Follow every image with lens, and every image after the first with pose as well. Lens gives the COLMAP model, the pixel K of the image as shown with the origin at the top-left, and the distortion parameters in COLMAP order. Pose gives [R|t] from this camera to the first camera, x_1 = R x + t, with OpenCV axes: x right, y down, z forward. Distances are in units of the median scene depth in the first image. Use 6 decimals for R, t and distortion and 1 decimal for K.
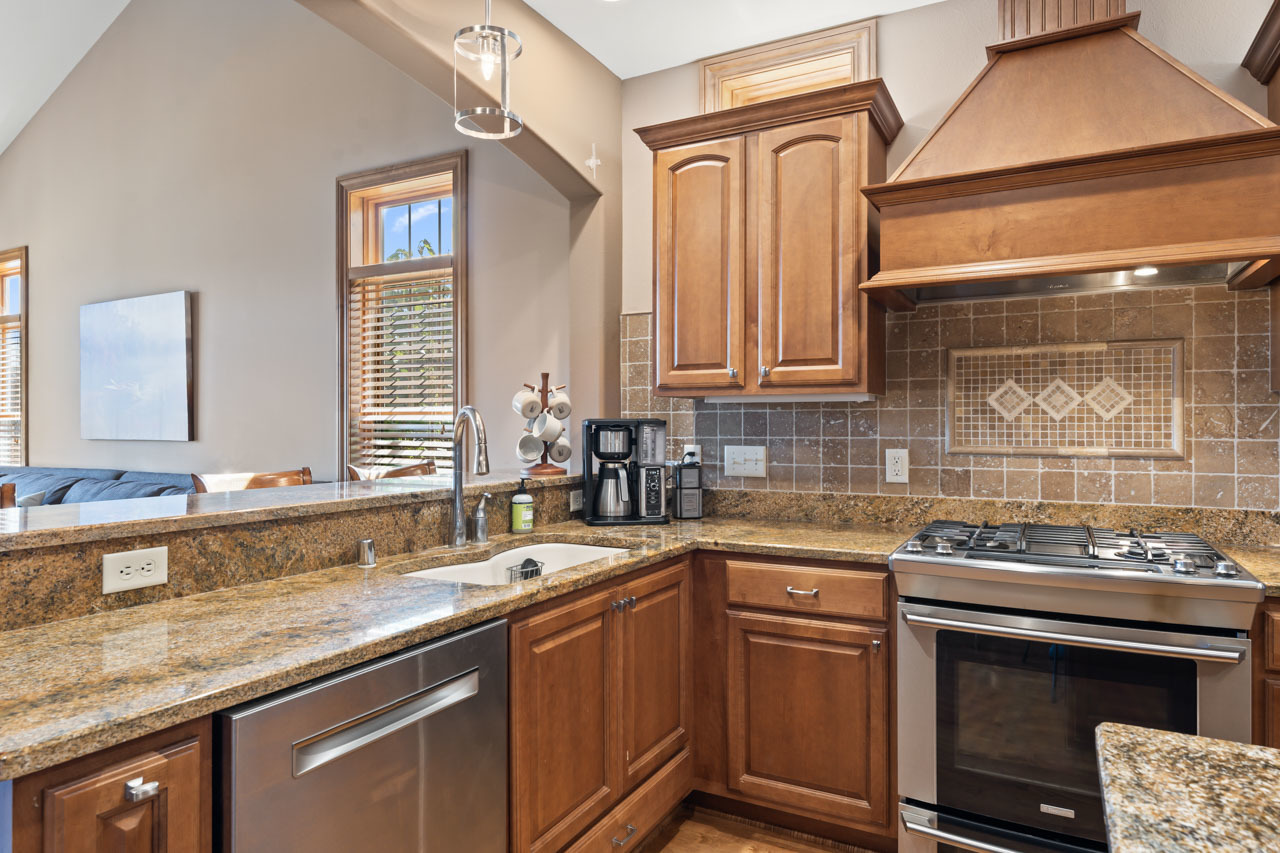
lens RADIAL K [[767.1, 0, 639.3], [0, 767.1, 421.5], [0, 0, 1]] dist [0.001554, -0.004355]
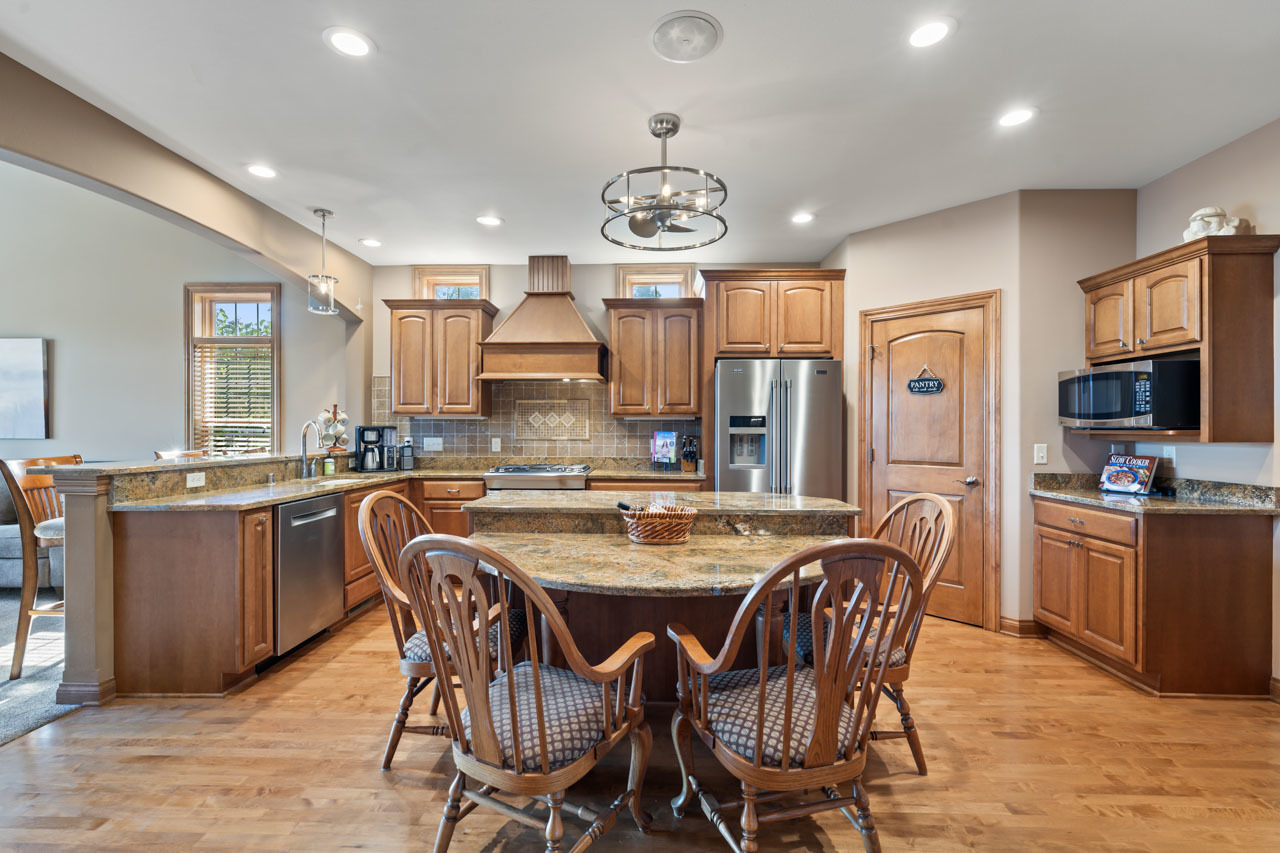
lens RADIAL K [[563.4, 0, 642.9], [0, 563.4, 430.0], [0, 0, 1]] dist [-0.000289, -0.000691]
pose [[0.891962, 0.000391, 0.452109, -0.077221], [-0.003663, 0.999973, 0.006361, -0.005238], [-0.452095, -0.007330, 0.891940, -0.928243]]
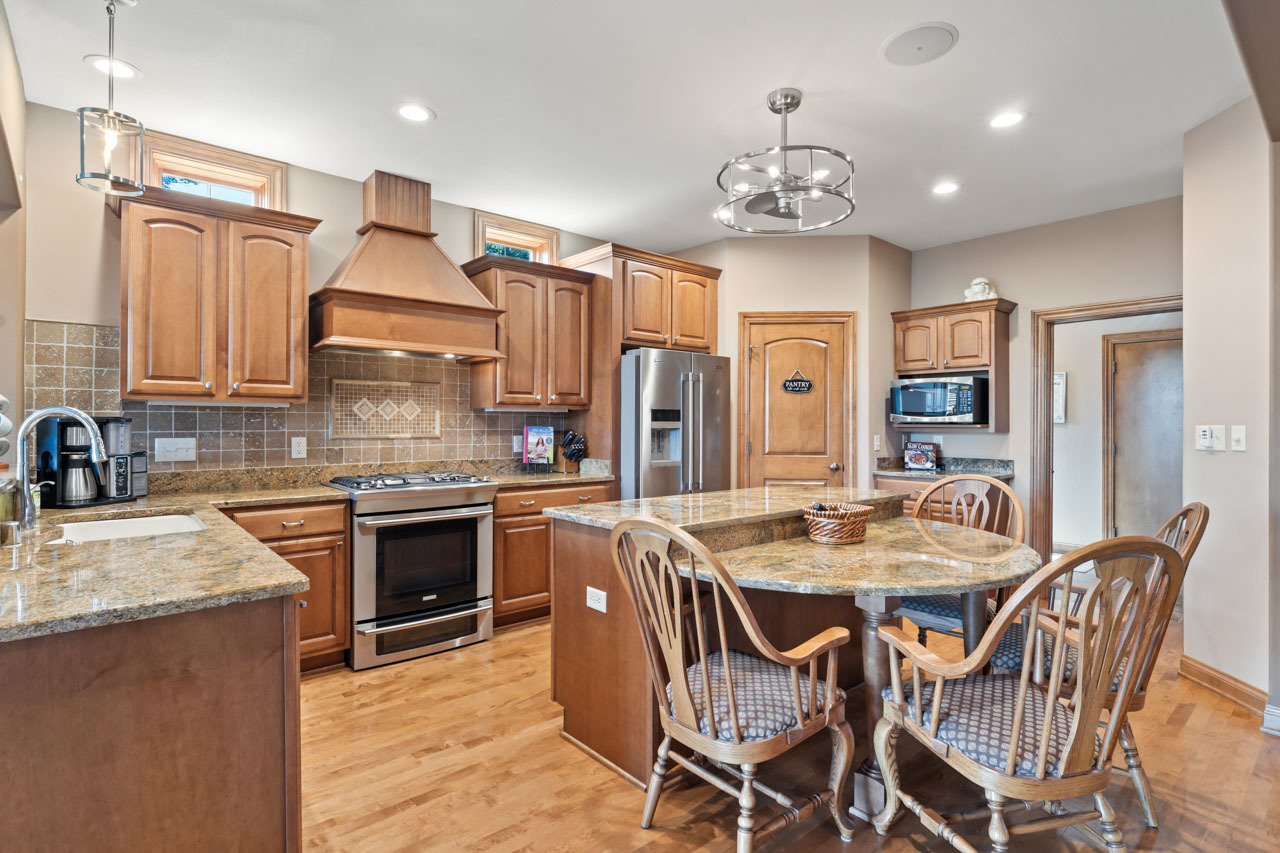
lens RADIAL K [[627.0, 0, 644.2], [0, 627.0, 420.7], [0, 0, 1]] dist [0.000473, 0.000107]
pose [[0.350613, 0.004254, 0.936511, -0.687847], [-0.007347, 0.999971, -0.001791, -0.002443], [-0.936492, -0.006252, 0.350634, -0.154885]]
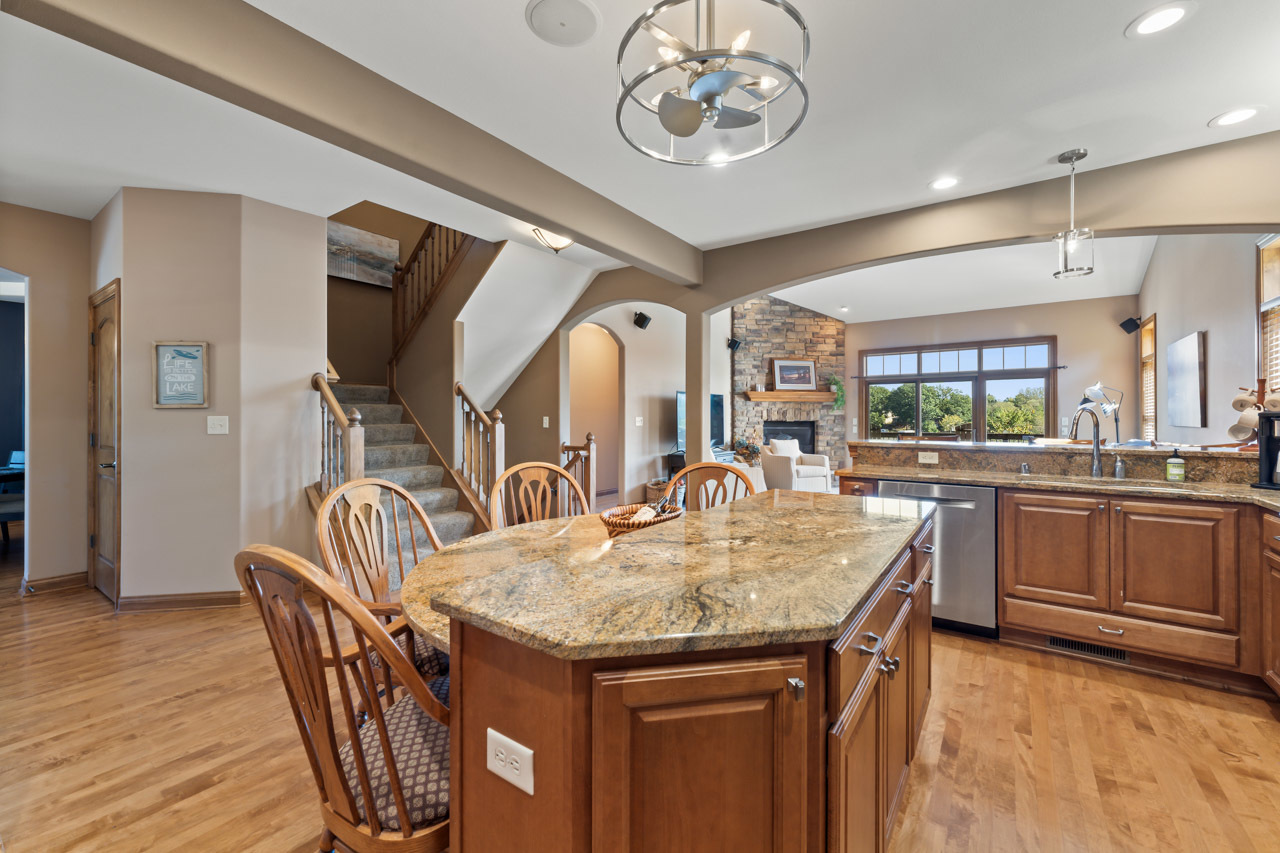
lens RADIAL K [[516.8, 0, 645.1], [0, 516.8, 418.2], [0, 0, 1]] dist [-0.000492, 0.000681]
pose [[-0.121063, 0.001070, -0.992644, 1.085767], [0.004040, 0.999992, 0.000586, 0.003078], [0.992637, -0.003939, -0.121066, 0.003399]]
